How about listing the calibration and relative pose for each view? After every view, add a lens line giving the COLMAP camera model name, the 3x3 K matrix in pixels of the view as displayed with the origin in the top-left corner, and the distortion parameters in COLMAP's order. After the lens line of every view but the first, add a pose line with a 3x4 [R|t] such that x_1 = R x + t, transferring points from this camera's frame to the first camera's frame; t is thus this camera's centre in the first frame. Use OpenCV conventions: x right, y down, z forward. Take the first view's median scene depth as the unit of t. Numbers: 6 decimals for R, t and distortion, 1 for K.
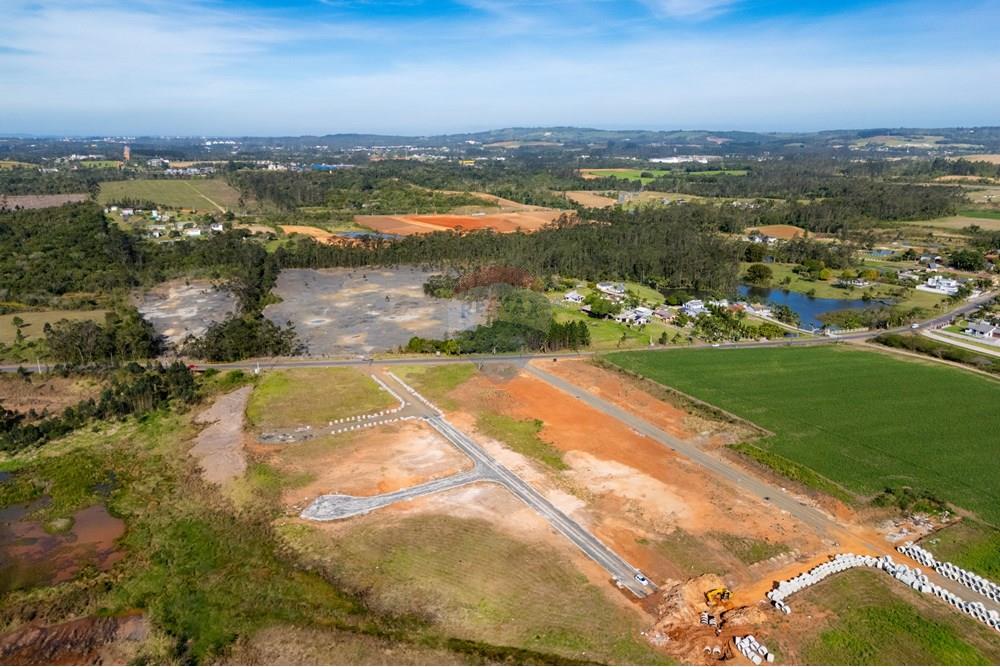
lens RADIAL K [[733.8, 0, 500.0], [0, 733.8, 333.5], [0, 0, 1]] dist [0.071494, -0.053173]
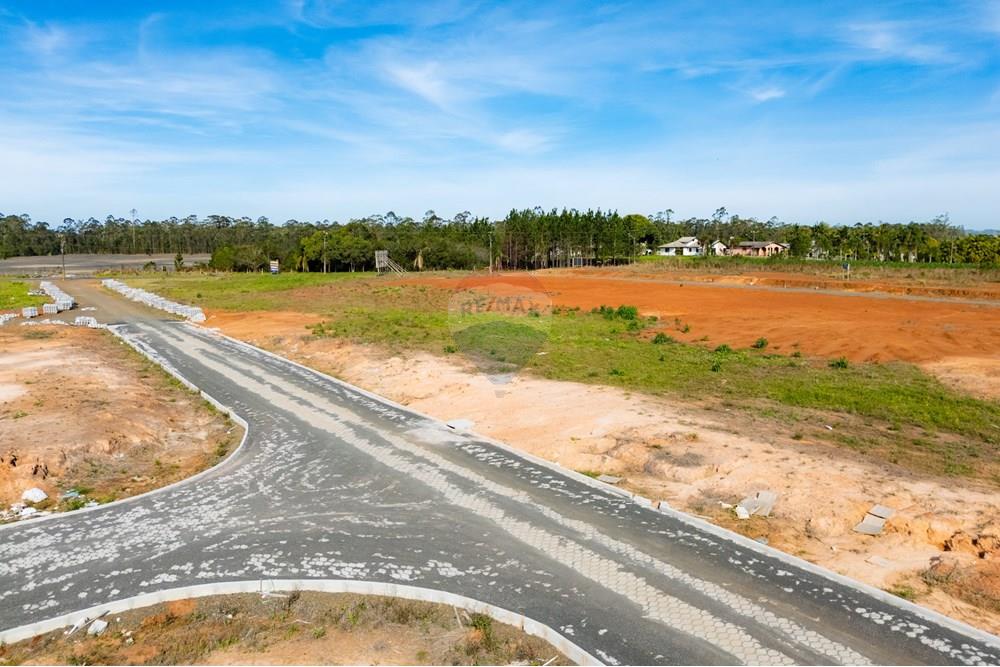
lens RADIAL K [[733.8, 0, 500.0], [0, 733.8, 333.5], [0, 0, 1]] dist [0.071494, -0.053173]
pose [[0.995174, -0.011962, 0.097392, -0.004679], [0.025607, 0.989808, -0.140089, 0.174702], [-0.094723, 0.141907, 0.985337, 0.869595]]
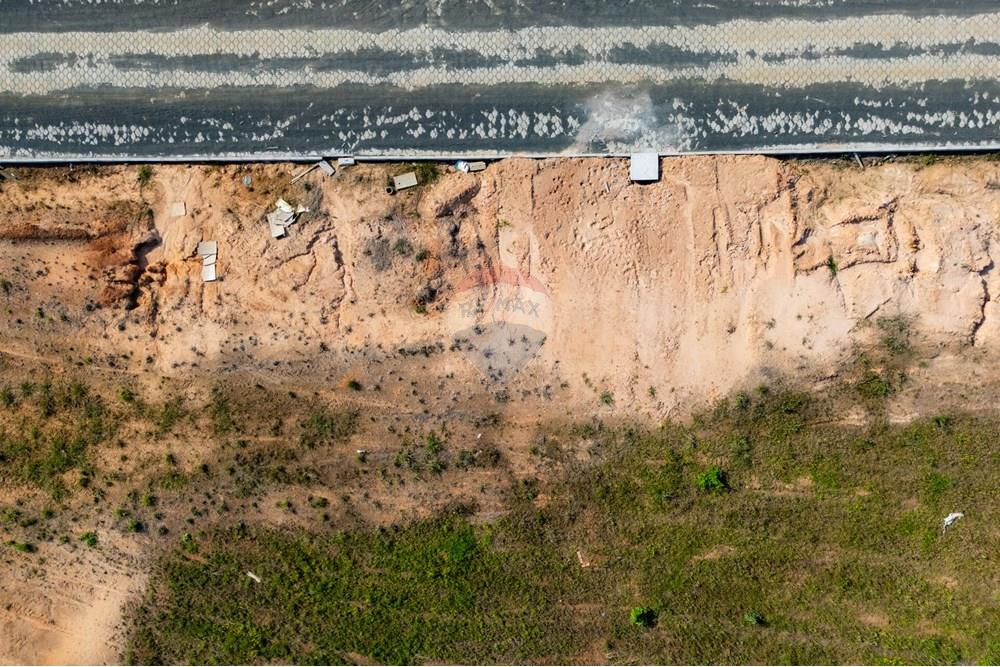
lens RADIAL K [[724.4, 0, 500.0], [0, 724.4, 333.5], [0, 0, 1]] dist [0.055004, -0.035714]
pose [[-0.478957, 0.877651, 0.018166, 0.028196], [-0.205659, -0.132304, 0.969639, 0.076024], [0.853408, 0.460679, 0.243864, 0.958012]]
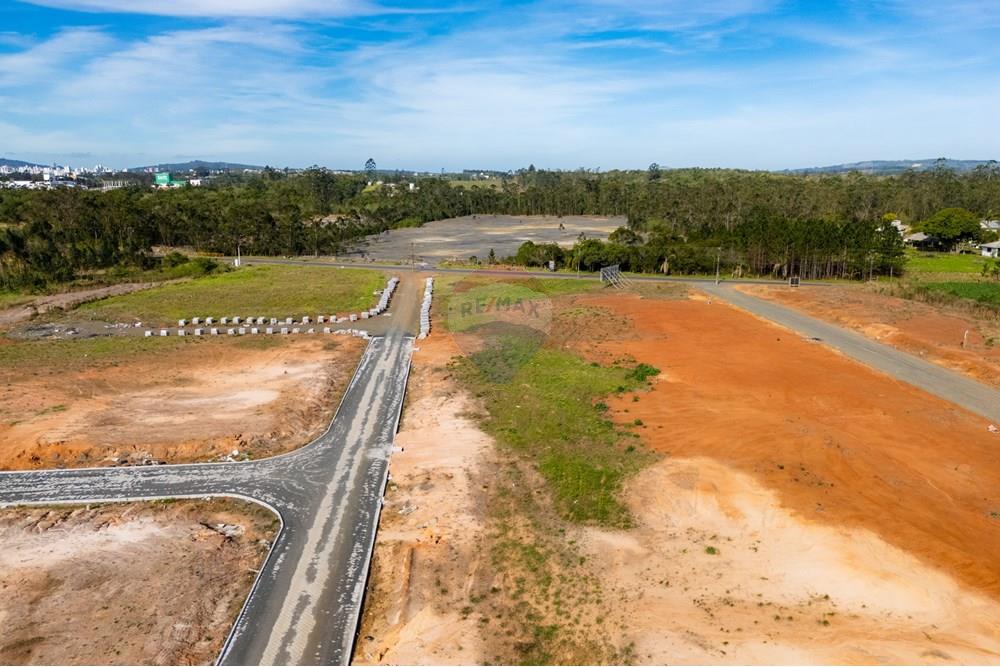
lens RADIAL K [[733.8, 0, 500.0], [0, 733.8, 333.5], [0, 0, 1]] dist [0.071494, -0.053173]
pose [[0.905530, 0.091810, -0.414231, 0.139660], [-0.114480, 0.992967, -0.030179, 0.134851], [0.408547, 0.074750, 0.909671, 0.760172]]
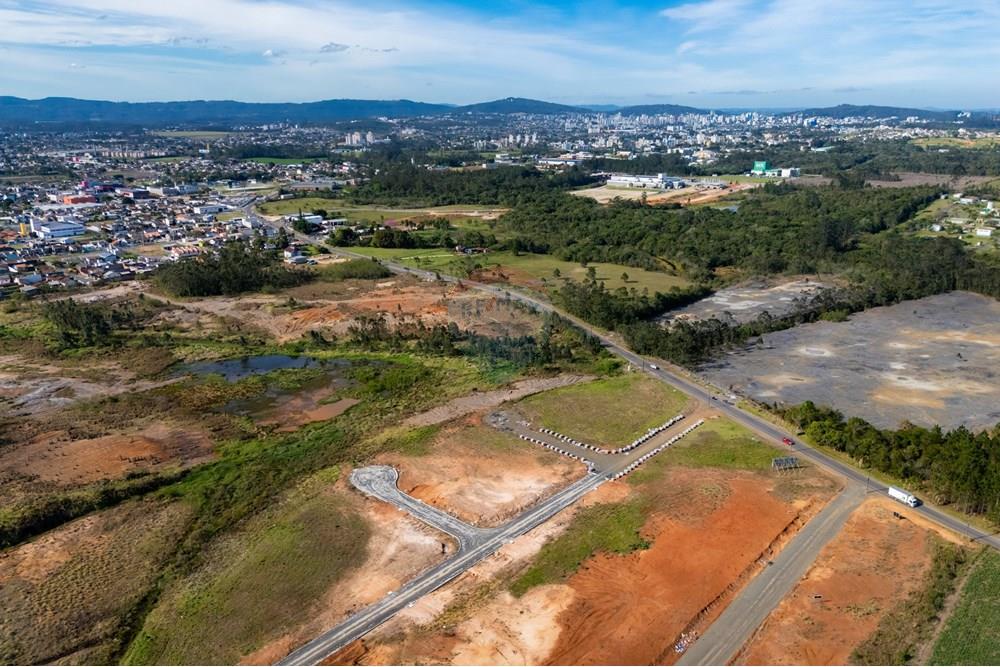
lens RADIAL K [[733.8, 0, 500.0], [0, 733.8, 333.5], [0, 0, 1]] dist [0.071494, -0.053173]
pose [[0.322135, 0.274490, -0.906027, 0.652923], [-0.248673, 0.947970, 0.198782, -0.194125], [0.913450, 0.161270, 0.373632, 0.645129]]
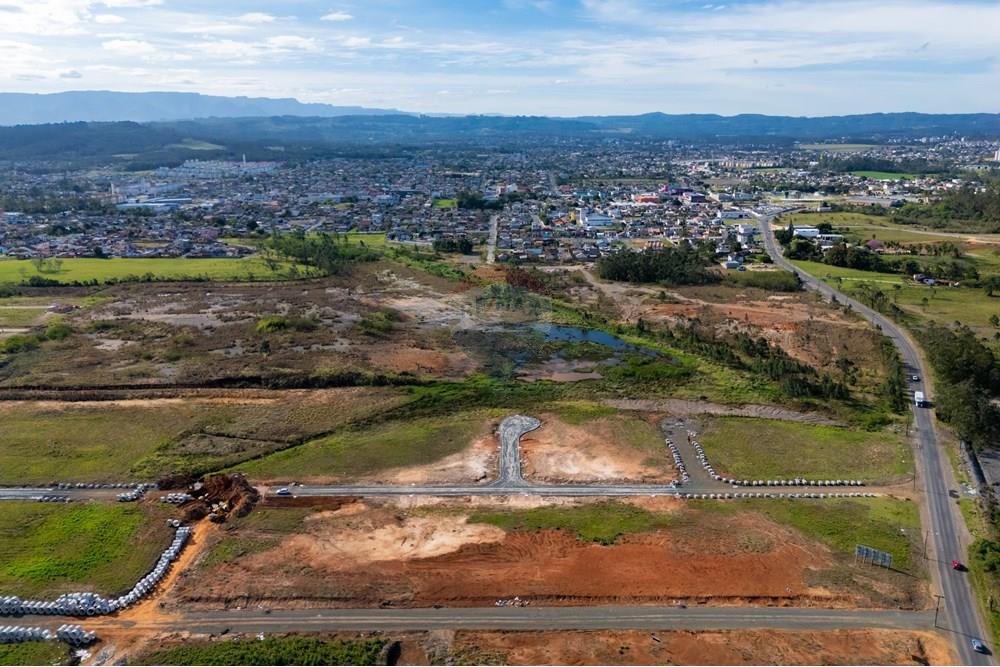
lens RADIAL K [[724.4, 0, 500.0], [0, 724.4, 333.5], [0, 0, 1]] dist [0.055004, -0.035714]
pose [[-0.487991, 0.242828, -0.838391, 0.719419], [-0.225419, 0.892877, 0.389816, -0.348681], [0.843239, 0.379216, -0.380978, 1.227222]]
